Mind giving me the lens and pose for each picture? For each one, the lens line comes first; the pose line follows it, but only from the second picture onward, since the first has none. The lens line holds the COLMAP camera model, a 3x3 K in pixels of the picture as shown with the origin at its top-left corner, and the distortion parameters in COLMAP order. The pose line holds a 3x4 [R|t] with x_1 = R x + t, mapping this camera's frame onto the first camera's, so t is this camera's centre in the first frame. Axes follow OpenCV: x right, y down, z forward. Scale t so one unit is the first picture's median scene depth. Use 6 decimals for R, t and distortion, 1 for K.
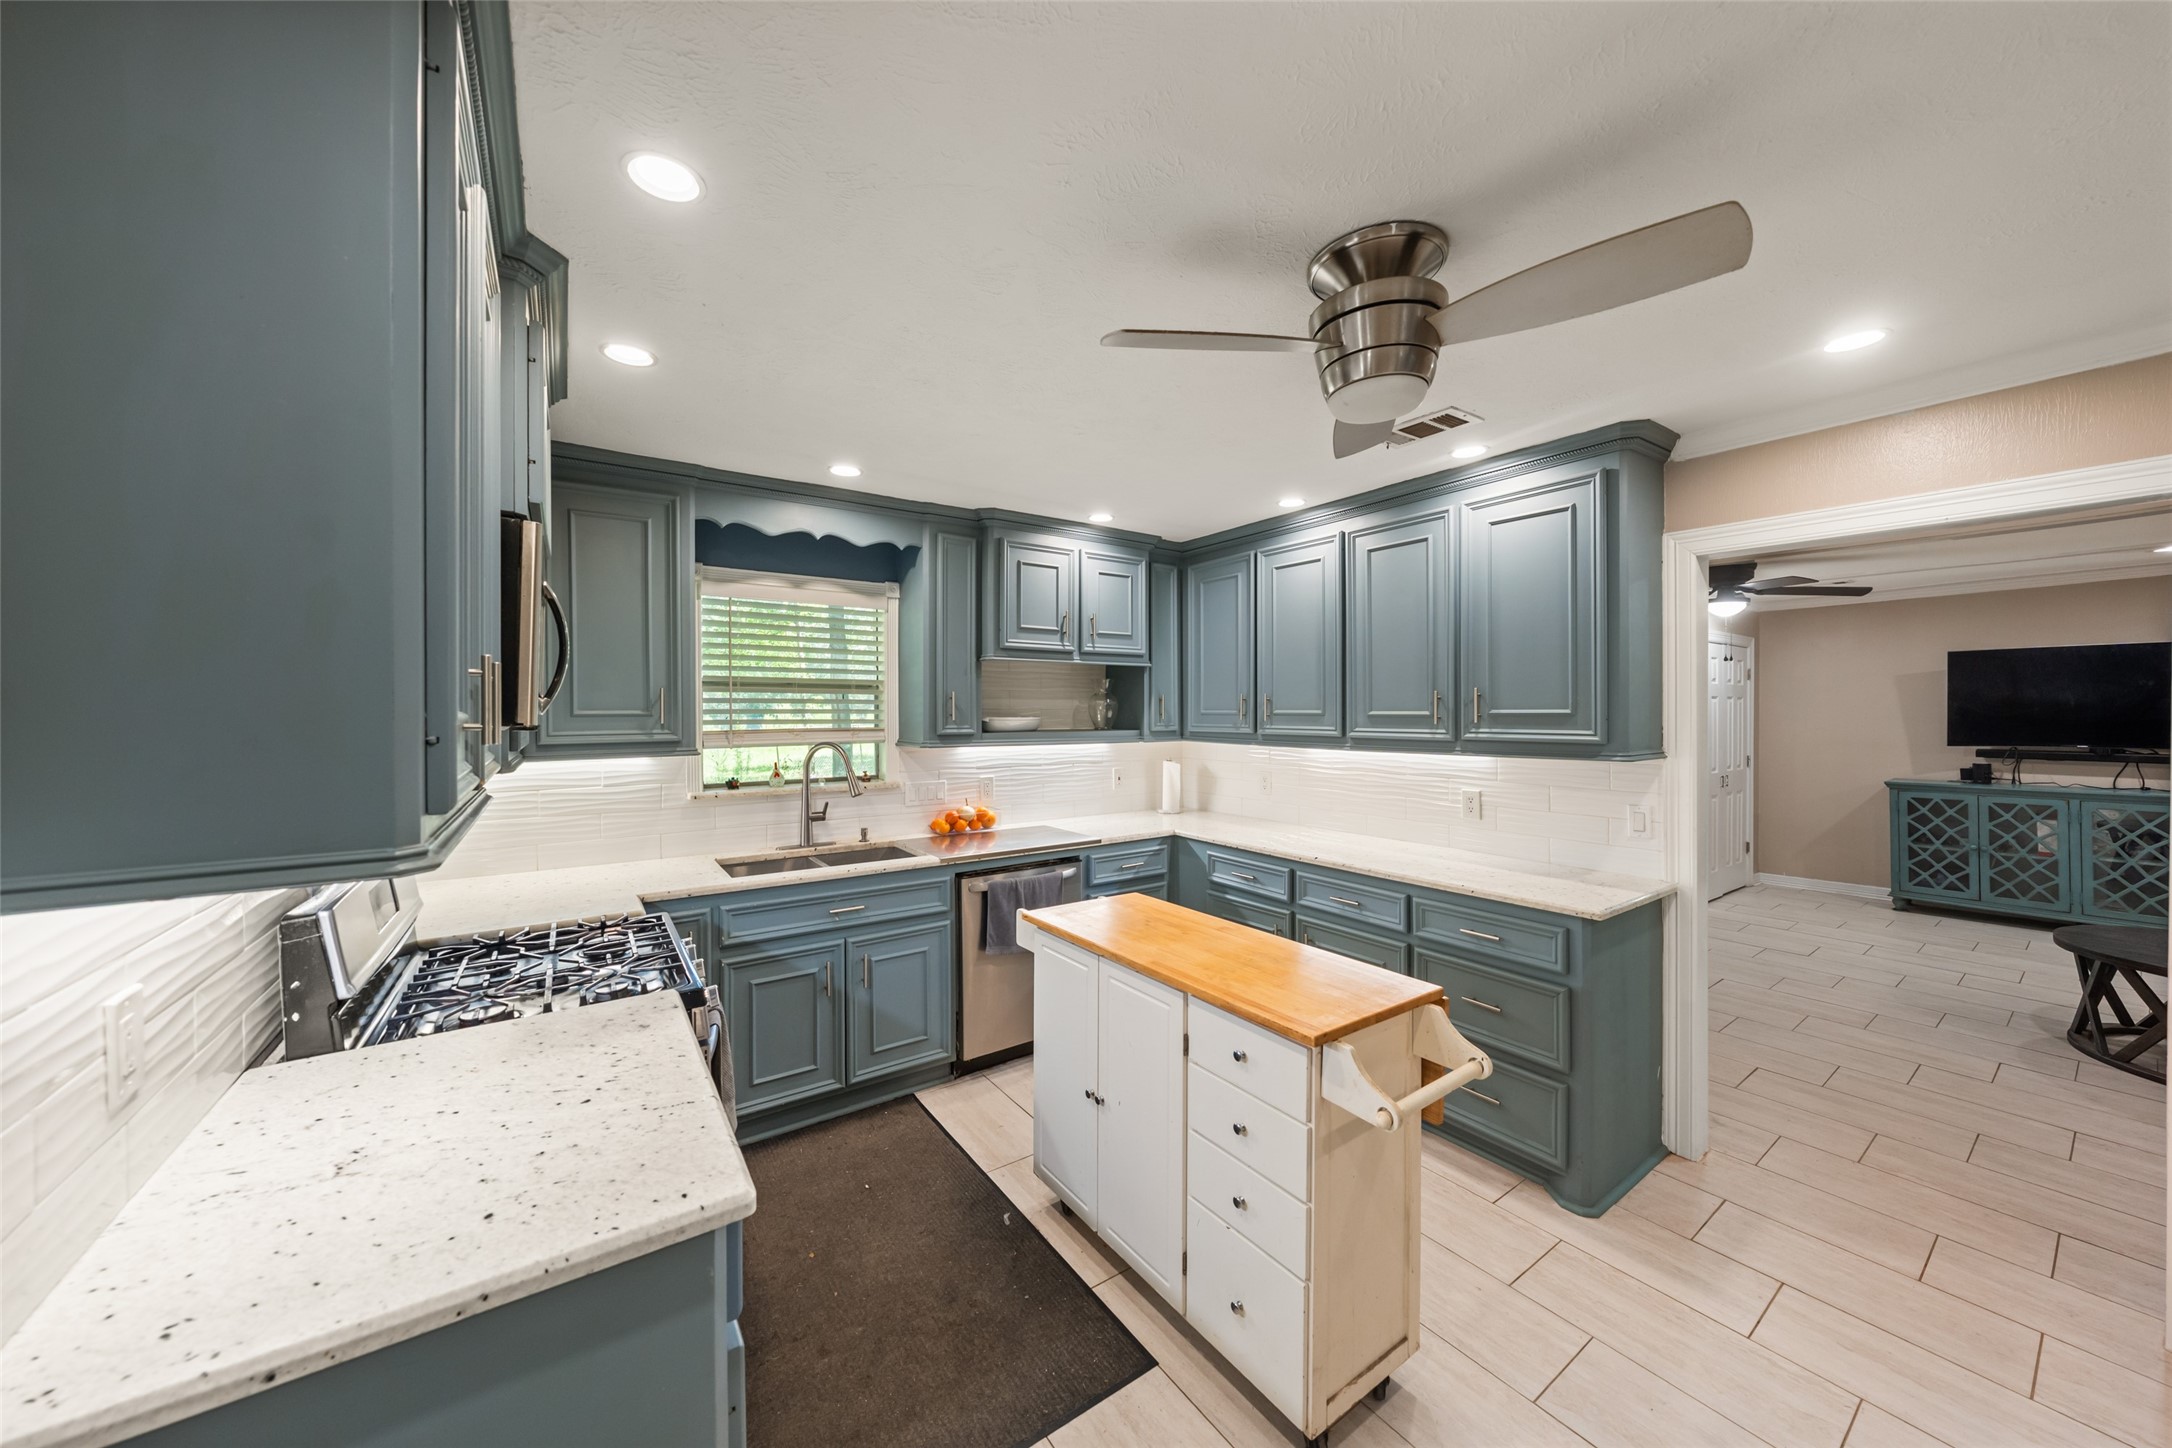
lens RADIAL K [[744.0, 0, 1095.1], [0, 744.0, 713.8], [0, 0, 1]] dist [-0.001917, -0.000159]
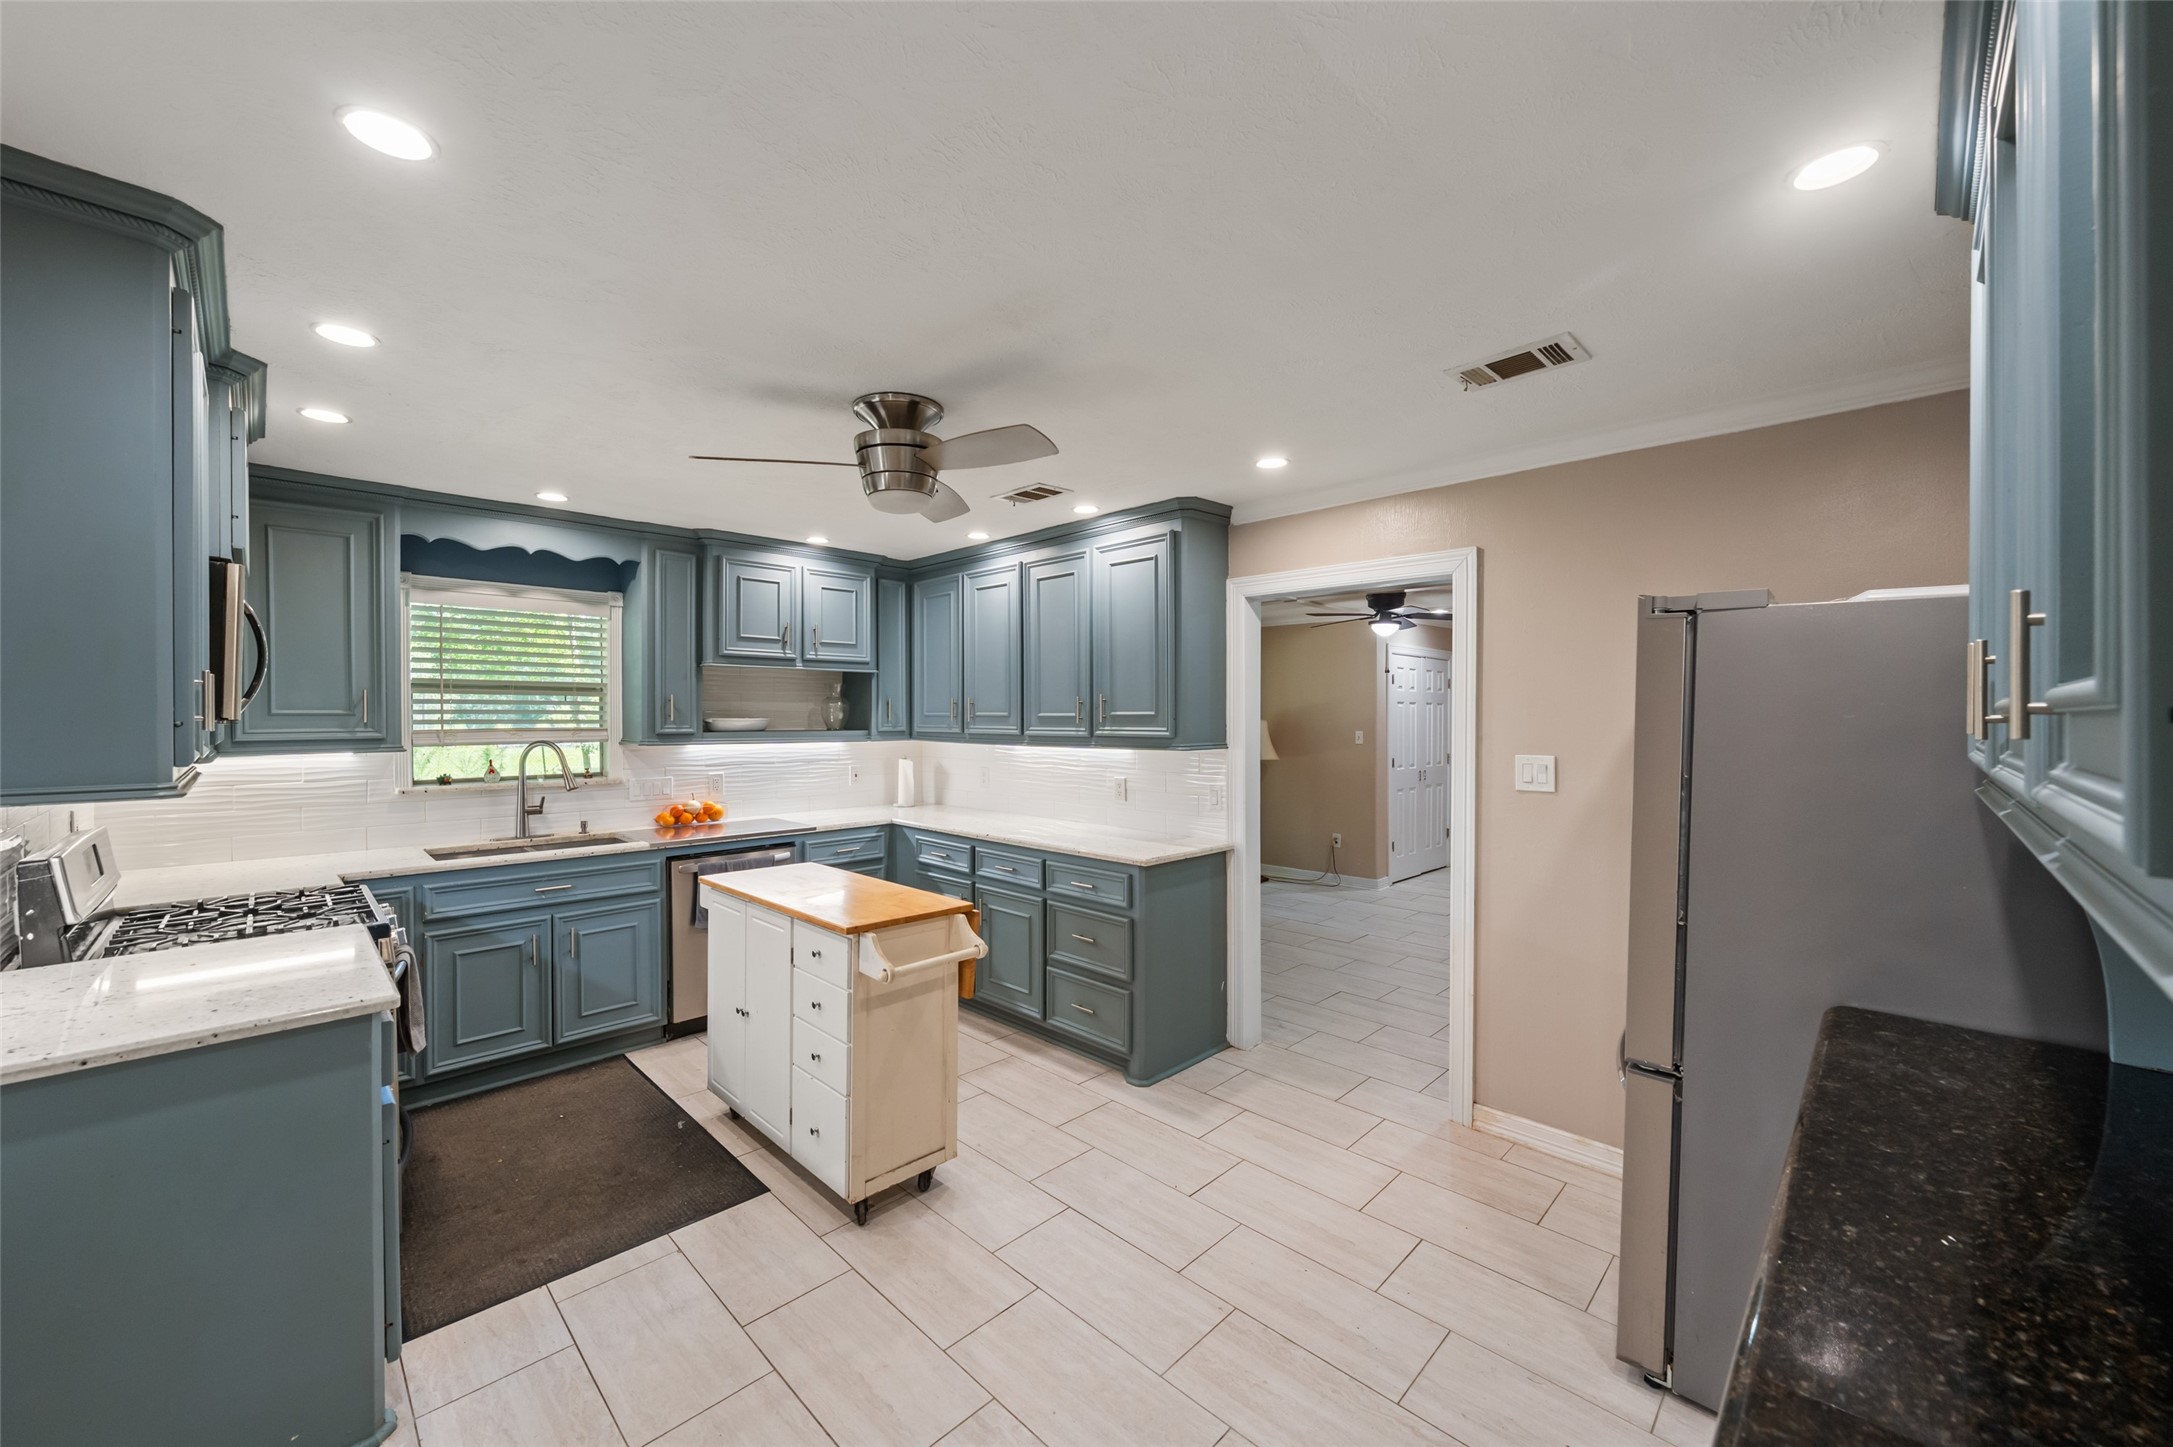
lens RADIAL K [[810.3, 0, 1087.2], [0, 810.3, 719.8], [0, 0, 1]] dist [-0.003100, 0.000560]
pose [[0.983839, 0.001644, 0.179049, 0.223429], [-0.001975, 0.999997, 0.001671, 0.004898], [-0.179045, -0.001998, 0.983839, -0.322148]]
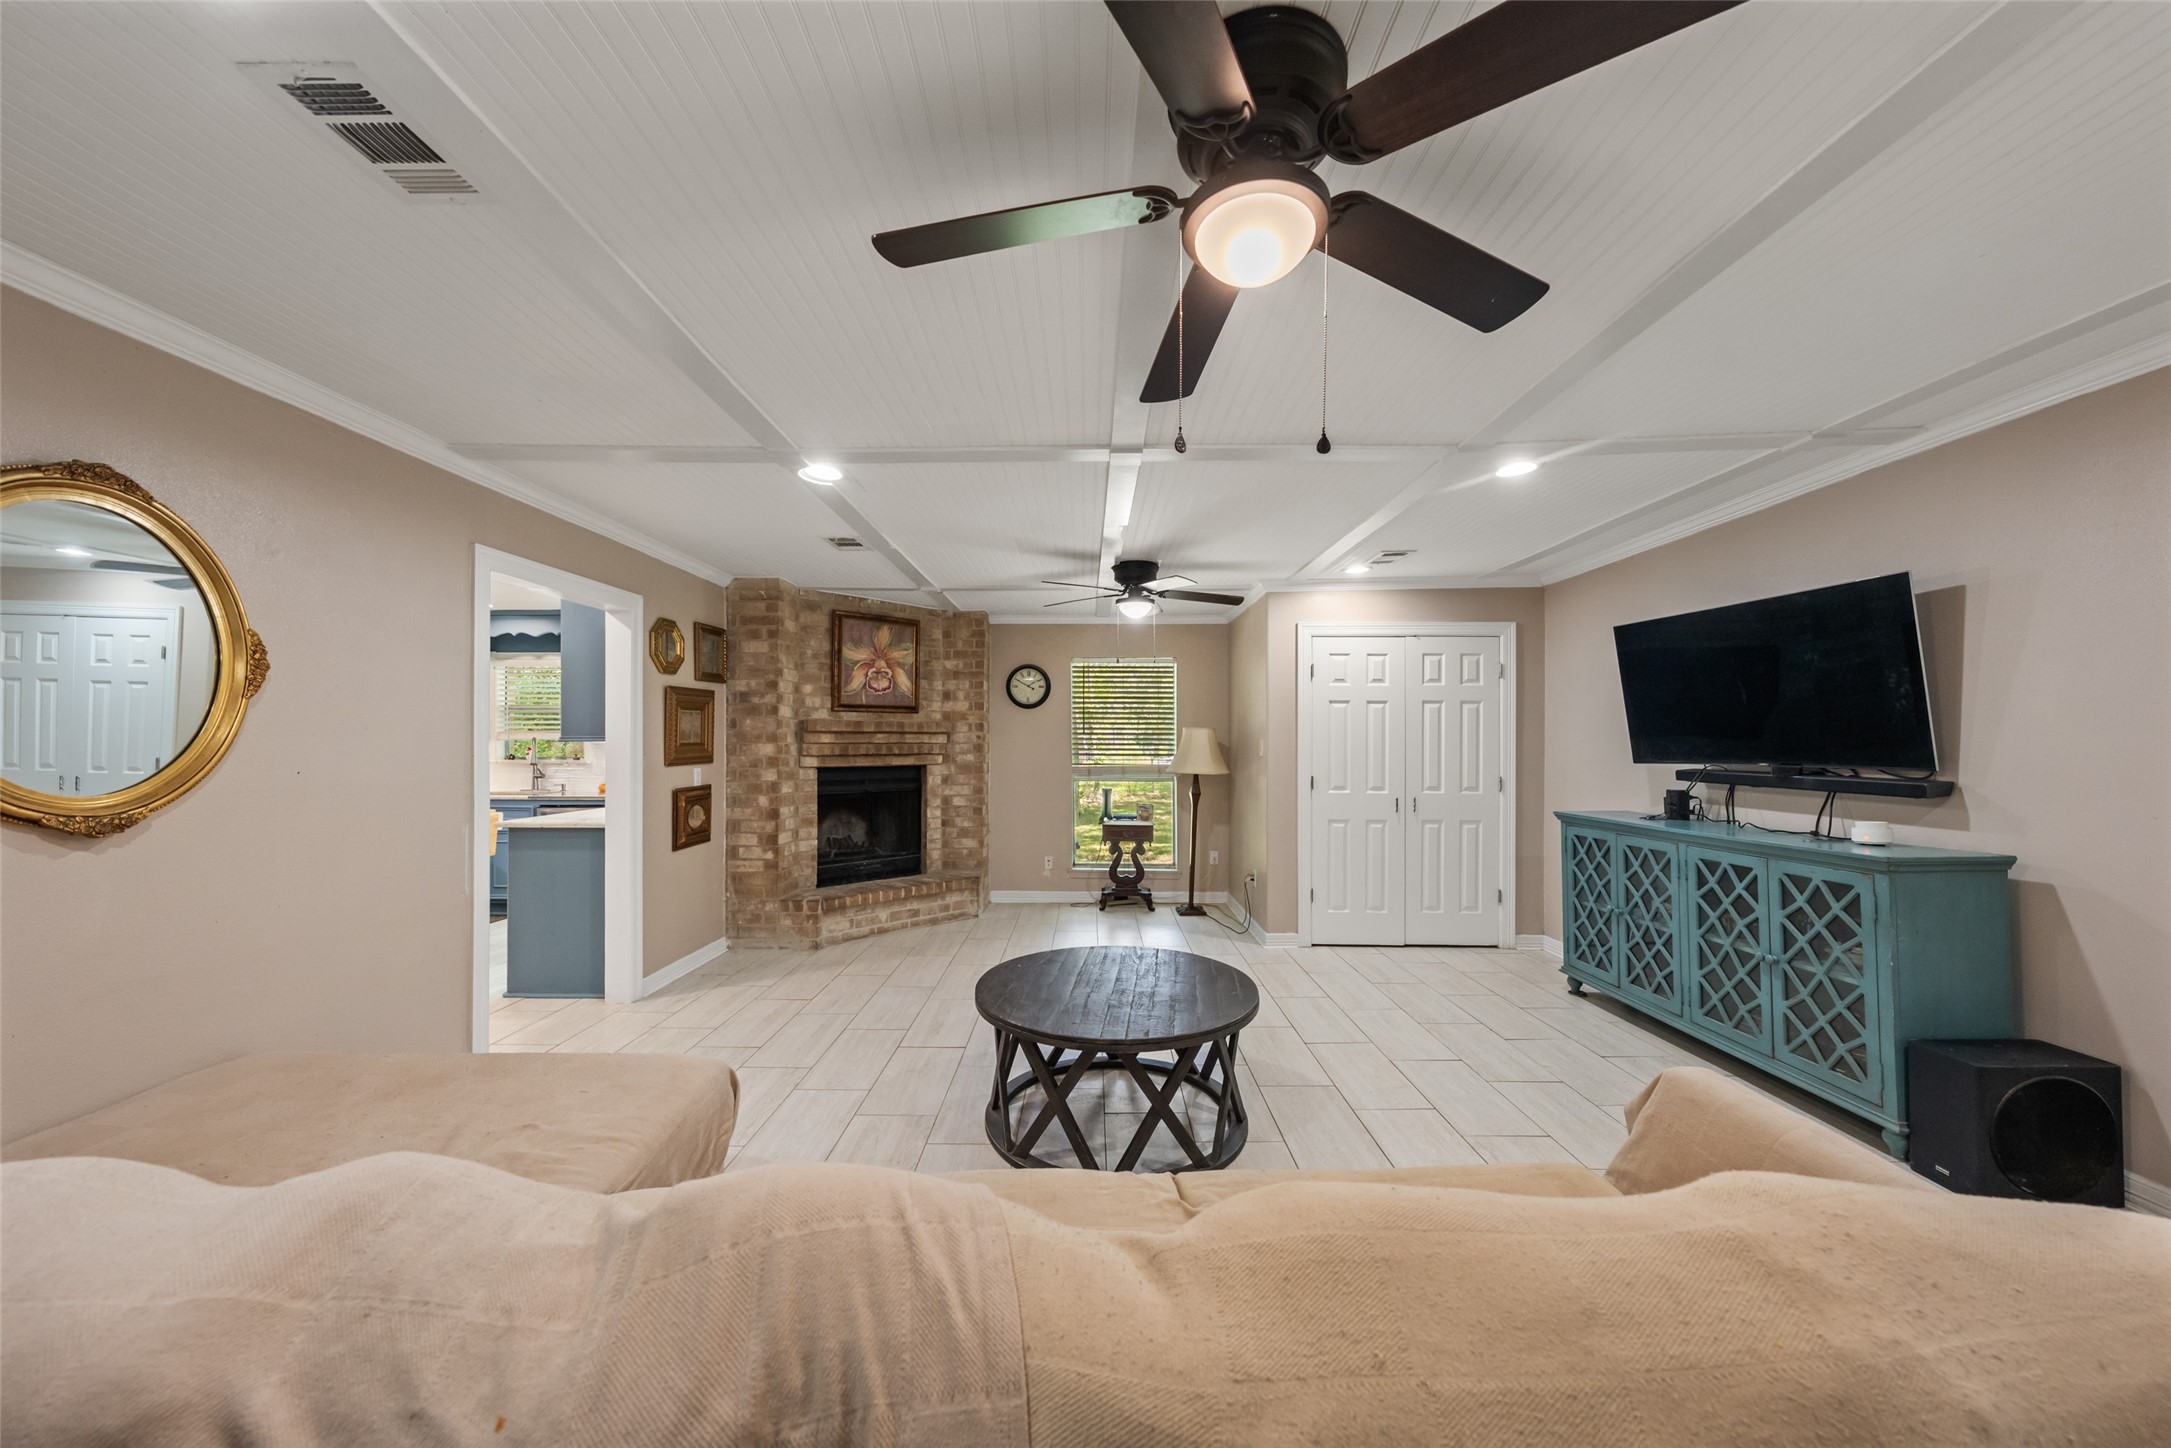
lens RADIAL K [[743.7, 0, 1084.6], [0, 743.7, 735.7], [0, 0, 1]] dist [-0.001917, -0.000159]
pose [[0.812538, -0.001455, -0.582907, 2.122582], [-0.003667, 0.999964, -0.007608, 0.047696], [0.582897, 0.008320, 0.812503, 0.274801]]
